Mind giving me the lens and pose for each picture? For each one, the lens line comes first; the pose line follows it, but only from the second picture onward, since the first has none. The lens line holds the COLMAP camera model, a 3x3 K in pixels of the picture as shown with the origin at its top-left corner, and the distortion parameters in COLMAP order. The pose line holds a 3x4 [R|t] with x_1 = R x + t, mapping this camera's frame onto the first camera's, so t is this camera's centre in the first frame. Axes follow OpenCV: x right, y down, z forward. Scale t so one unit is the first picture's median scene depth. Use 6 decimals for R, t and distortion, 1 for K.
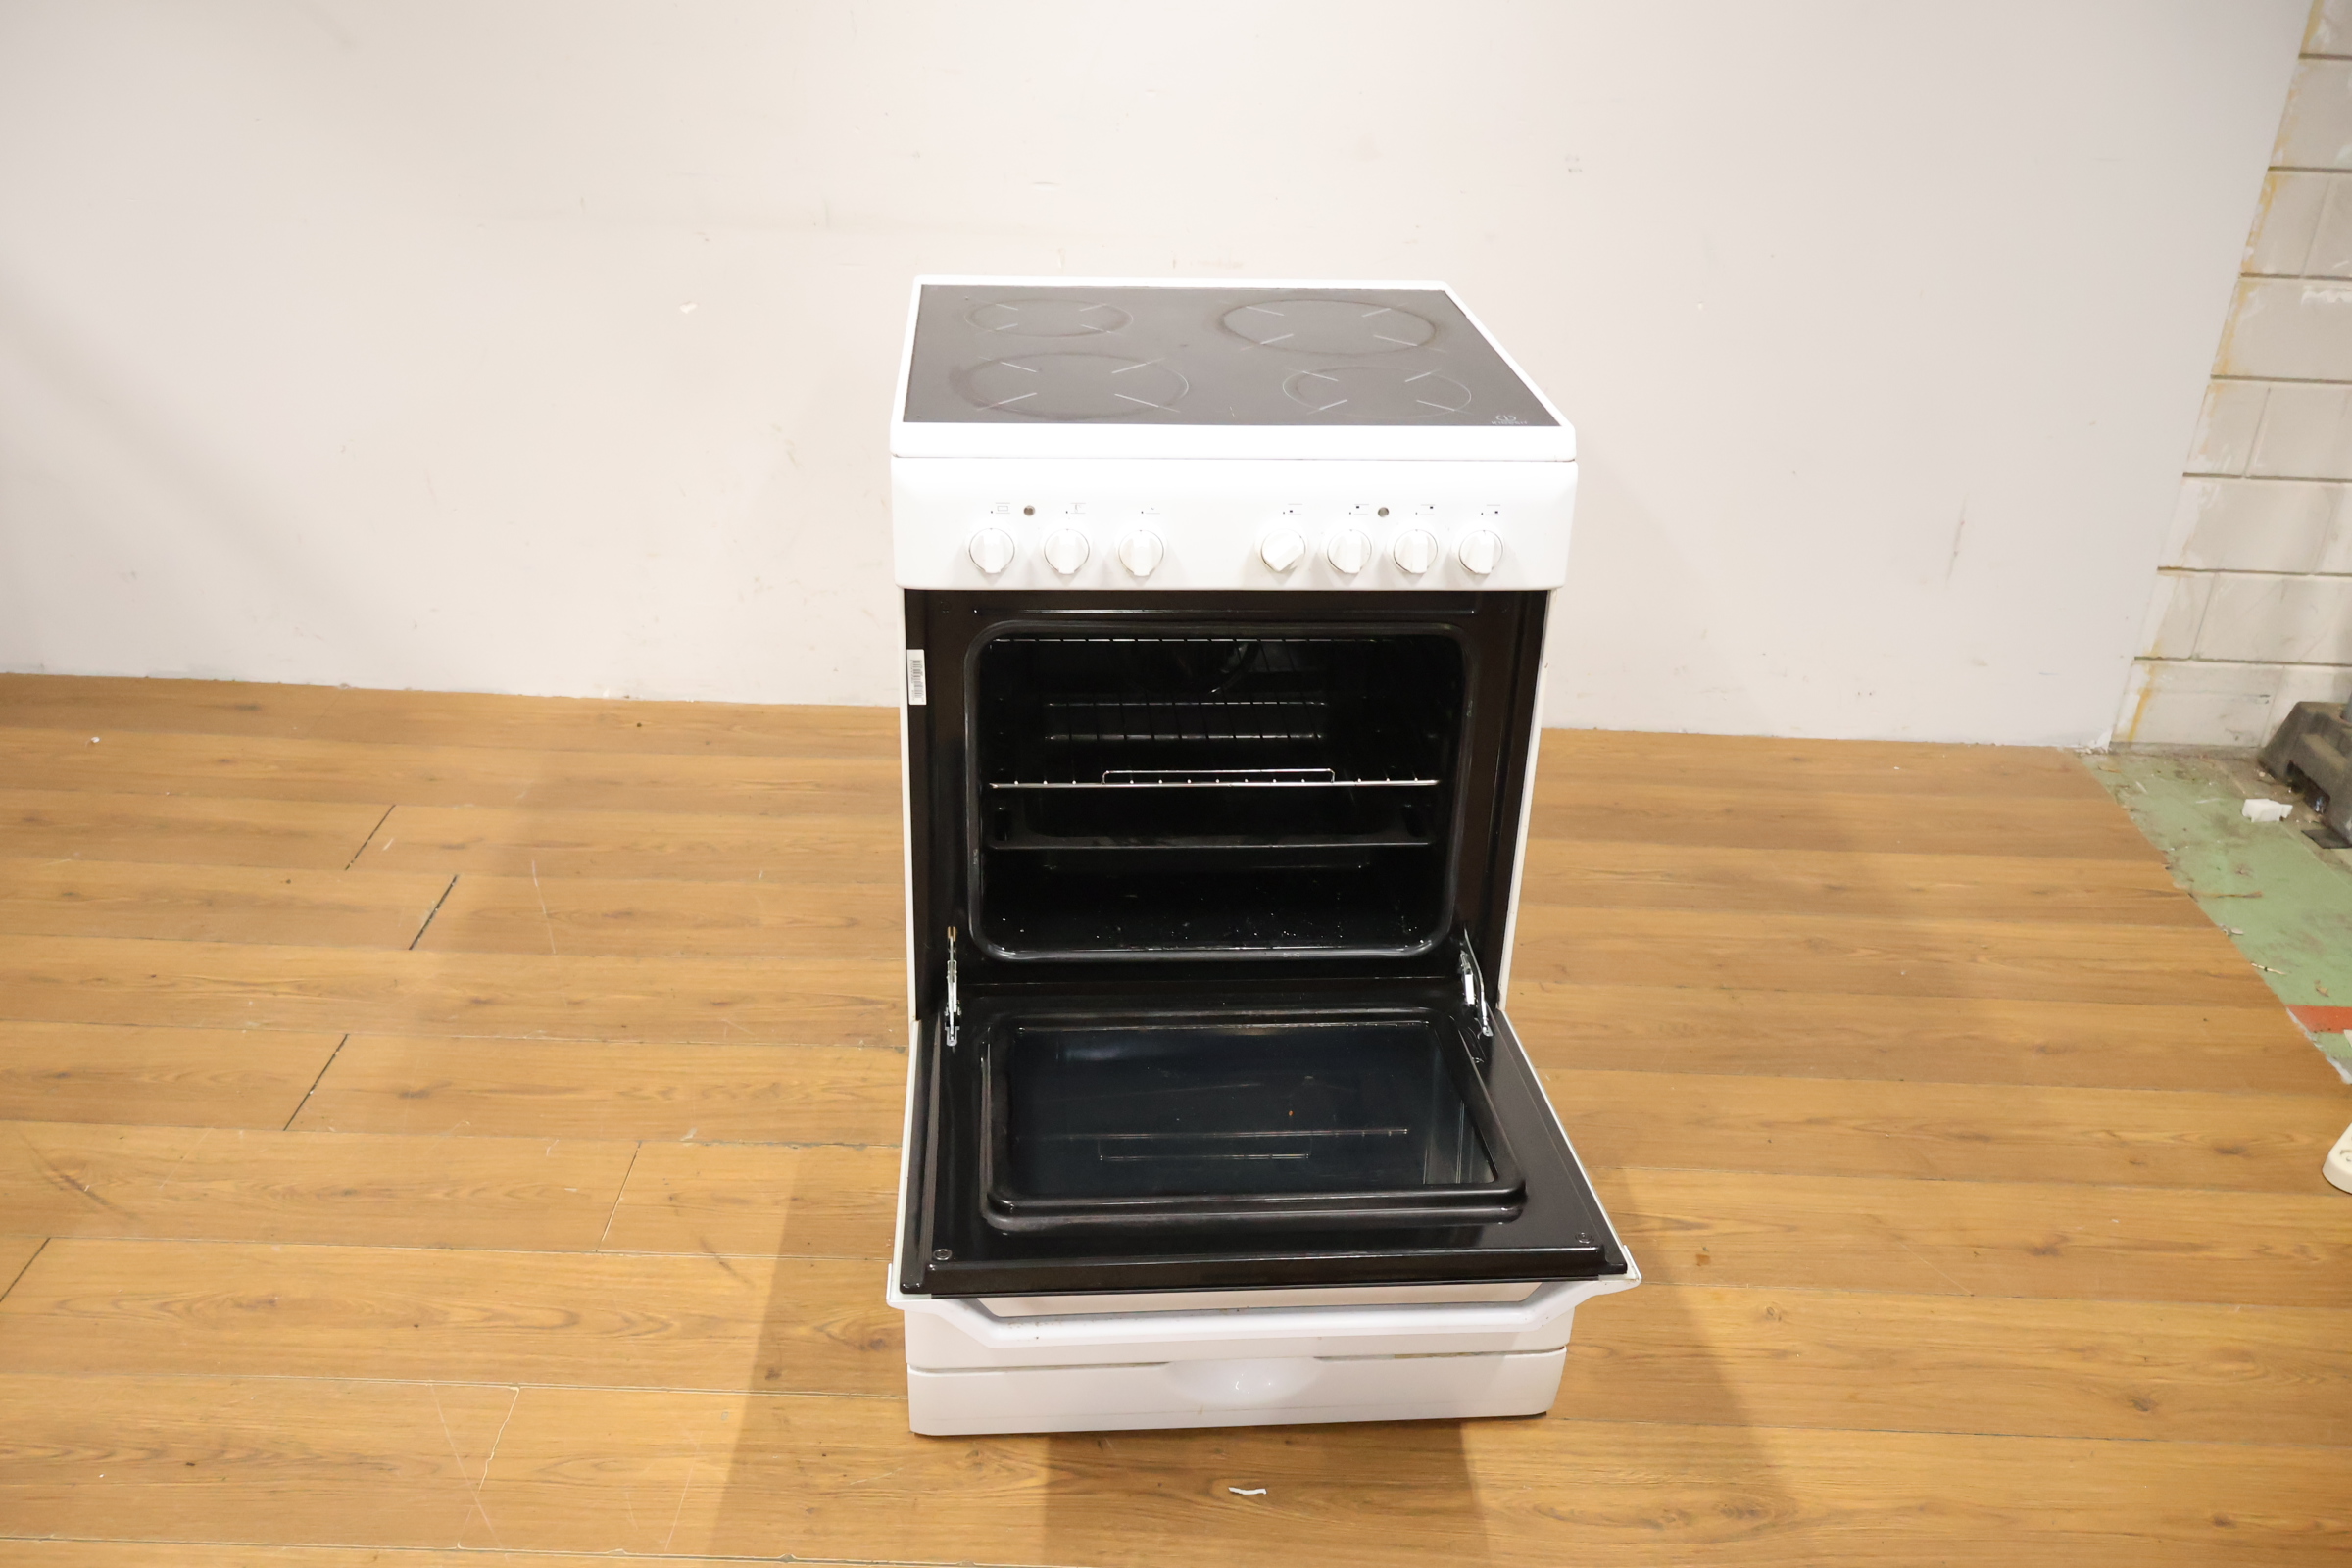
lens RADIAL K [[2029.9, 0, 1170.1], [0, 2029.9, 777.9], [0, 0, 1]] dist [-0.012399, 0.008206]
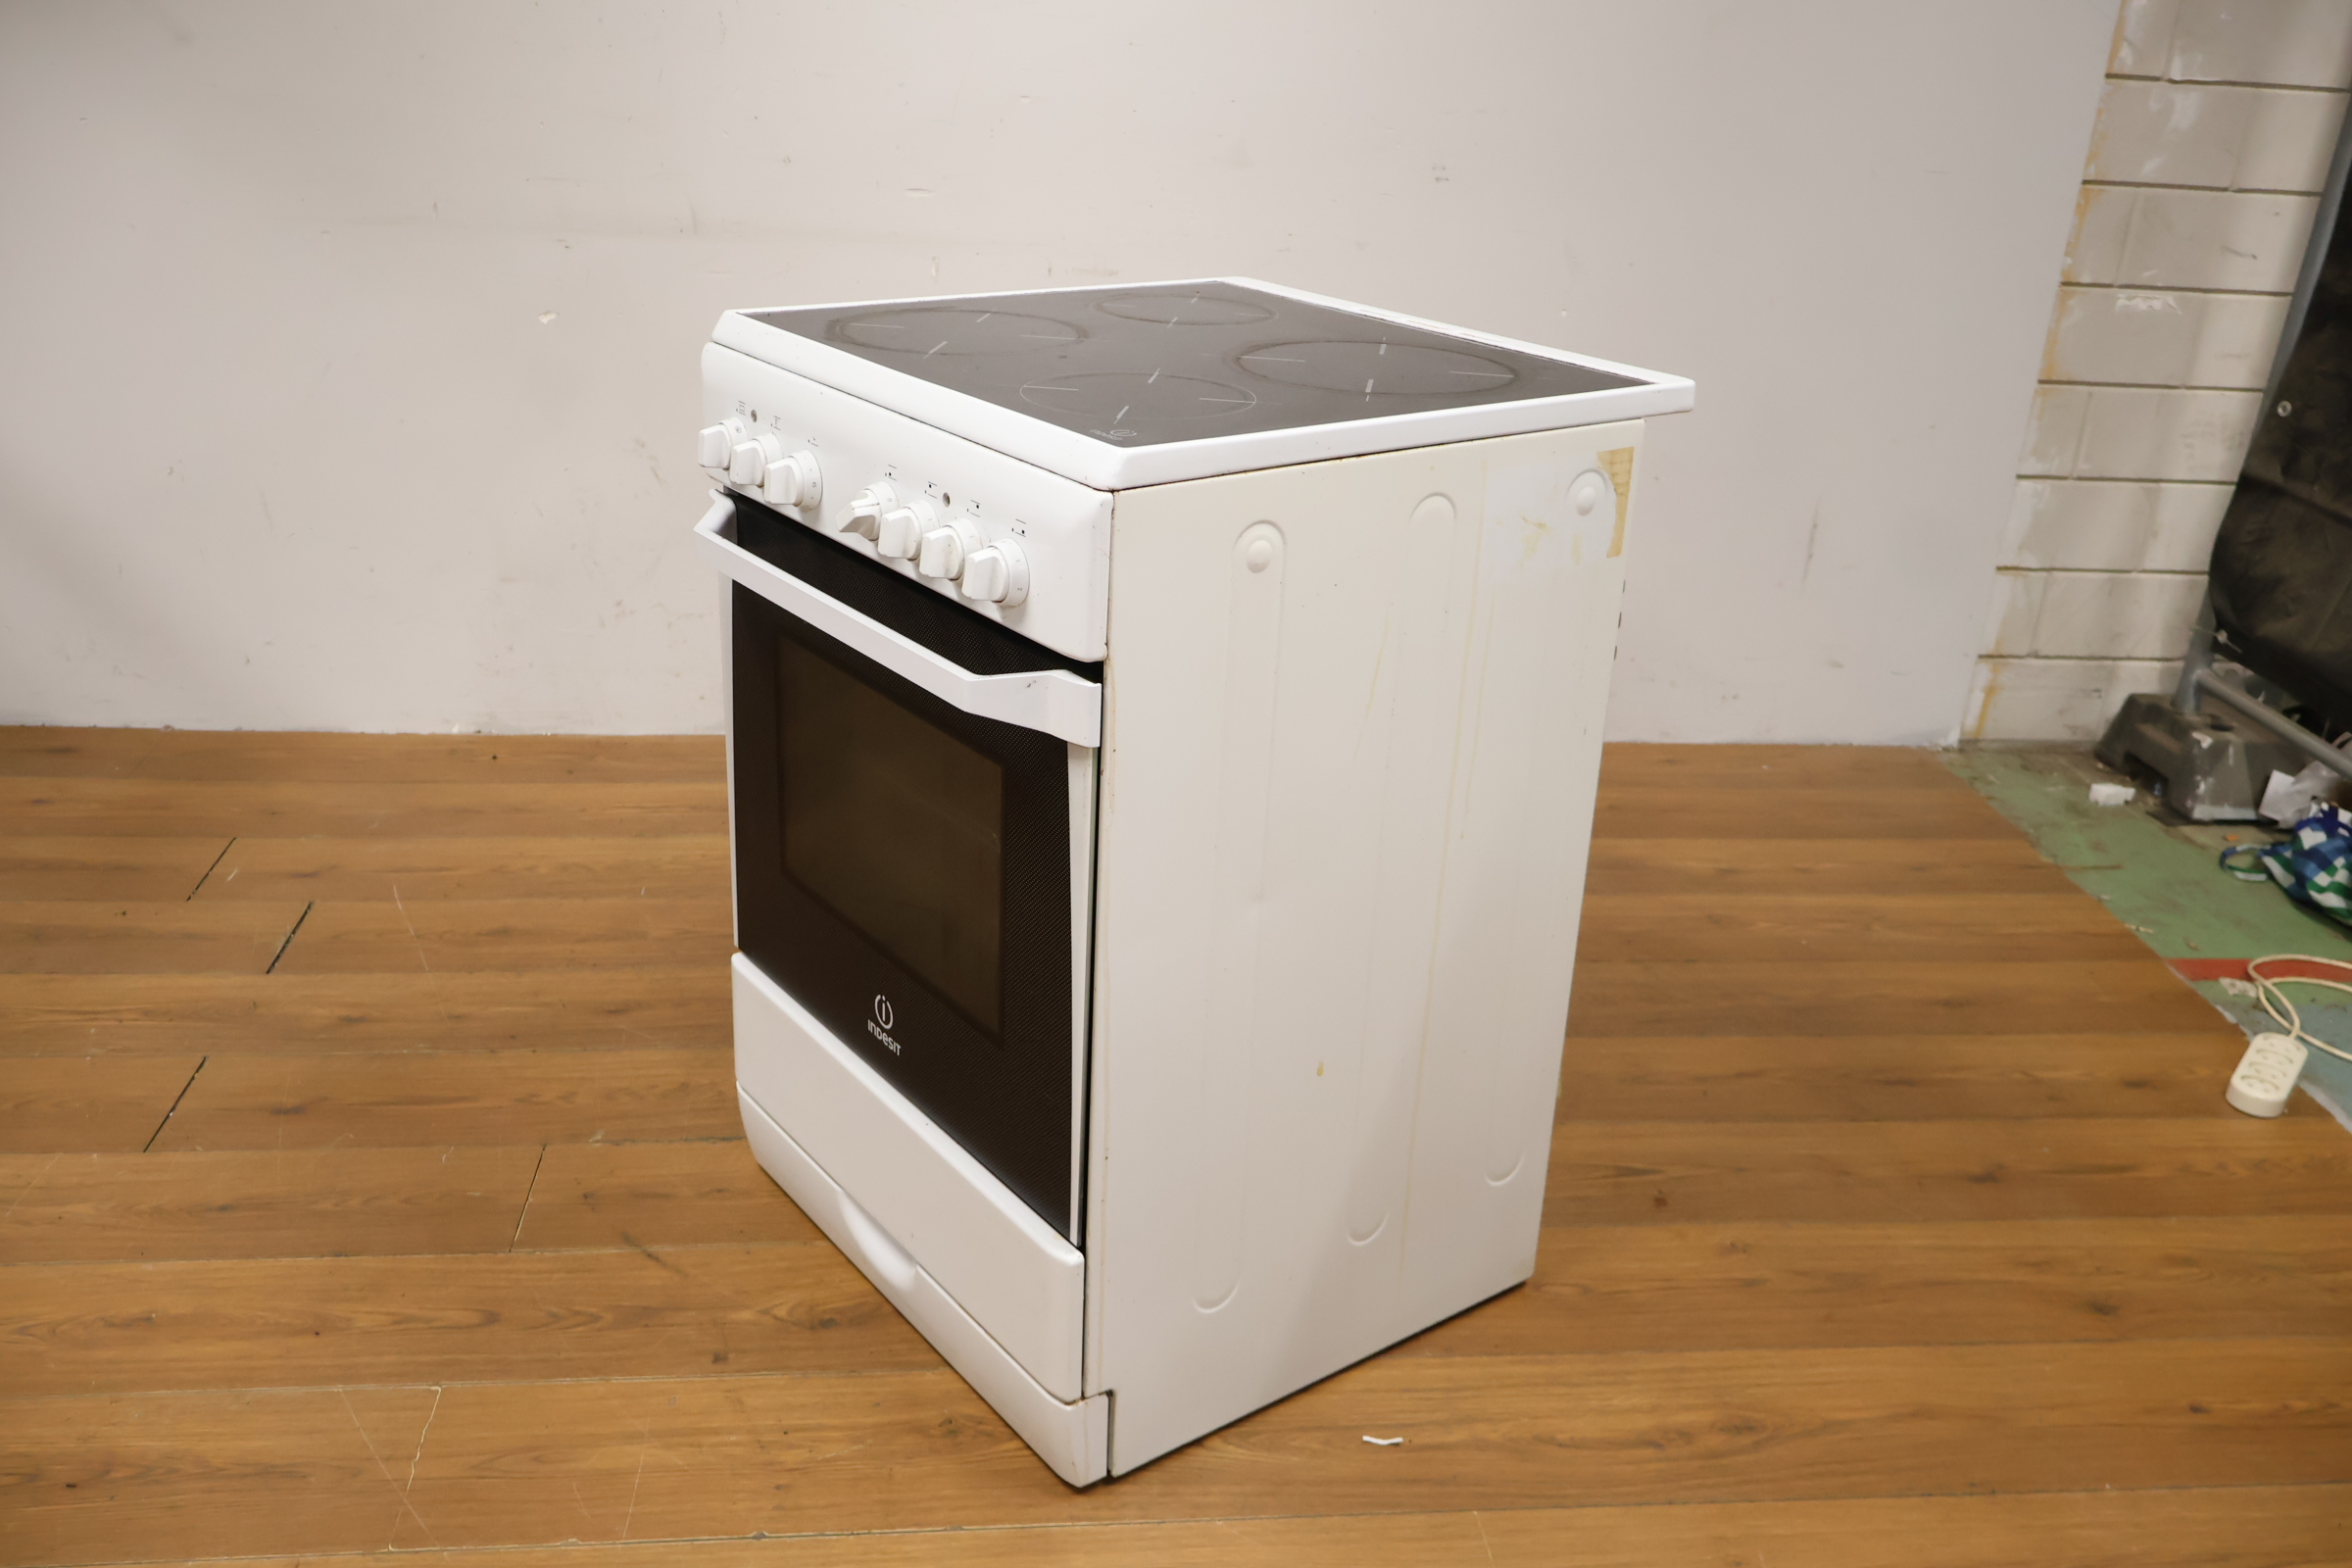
lens RADIAL K [[2029.9, 0, 1185.7], [0, 2029.9, 783.7], [0, 0, 1]] dist [-0.012399, 0.008206]
pose [[0.992877, -0.028213, 0.115753, -0.063822], [0.035878, 0.997261, -0.064671, 0.075252], [-0.113611, 0.068363, 0.991171, 0.026410]]
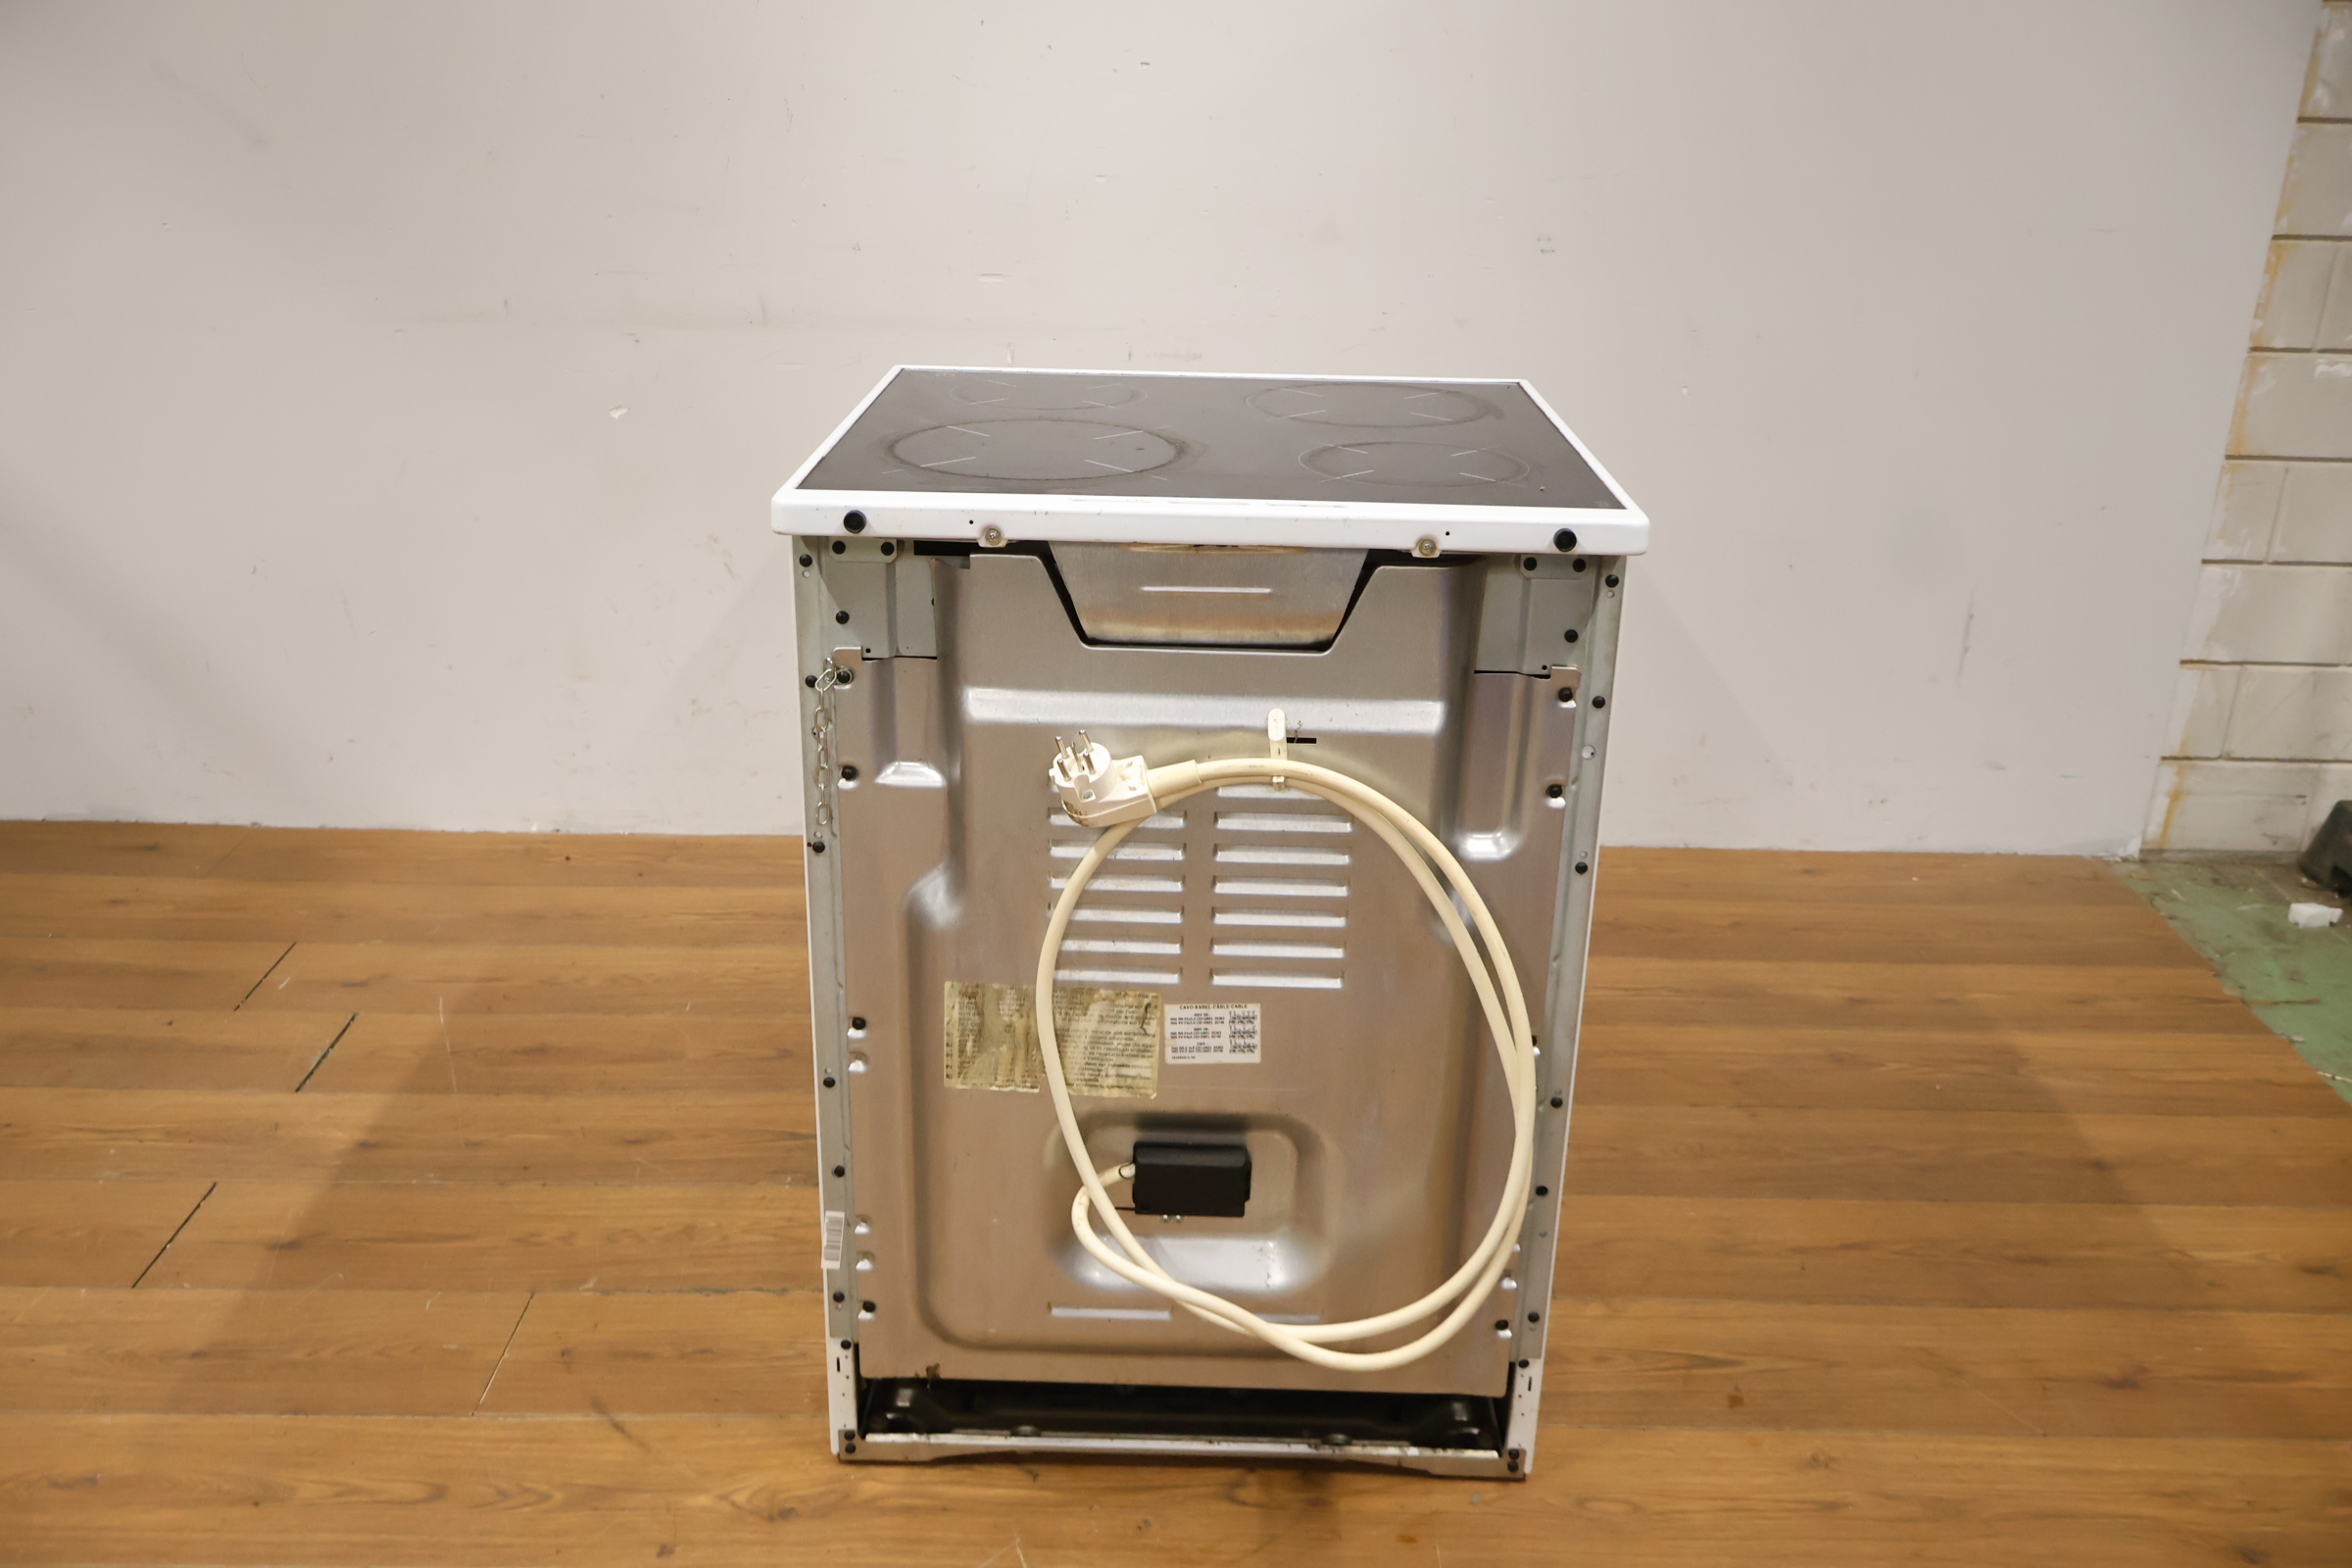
lens RADIAL K [[2029.9, 0, 1174.1], [0, 2029.9, 786.0], [0, 0, 1]] dist [-0.012399, 0.008206]
pose [[0.999816, -0.018628, 0.004657, 0.017011], [0.018979, 0.995525, -0.092568, 0.041180], [-0.002912, 0.092639, 0.995695, 0.084982]]
